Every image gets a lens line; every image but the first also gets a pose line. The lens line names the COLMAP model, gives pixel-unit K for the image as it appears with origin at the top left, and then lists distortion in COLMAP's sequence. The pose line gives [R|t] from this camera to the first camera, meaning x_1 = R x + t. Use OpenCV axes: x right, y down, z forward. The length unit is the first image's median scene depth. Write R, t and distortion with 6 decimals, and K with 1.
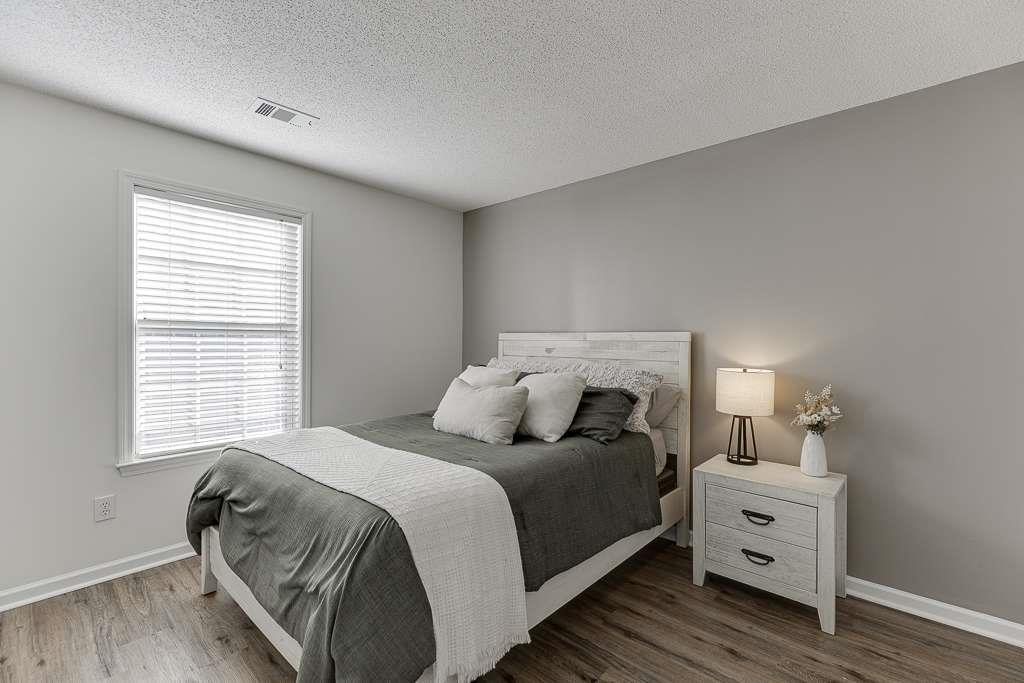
lens RADIAL K [[463.0, 0, 510.8], [0, 463.0, 341.5], [0, 0, 1]] dist [0.009782, -0.001851]
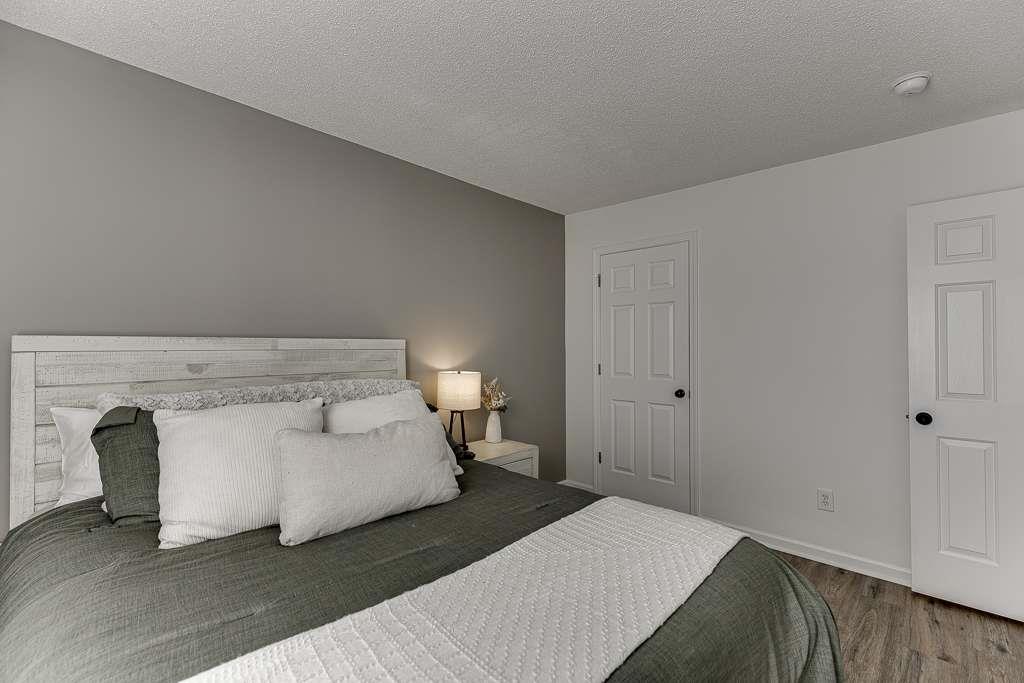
lens RADIAL K [[463.0, 0, 510.7], [0, 463.0, 342.0], [0, 0, 1]] dist [0.009782, -0.001851]
pose [[0.002163, -0.001673, 0.999996, -0.597540], [0.003112, 0.999994, 0.001667, -0.015495], [-0.999993, 0.003108, 0.002168, 0.734252]]
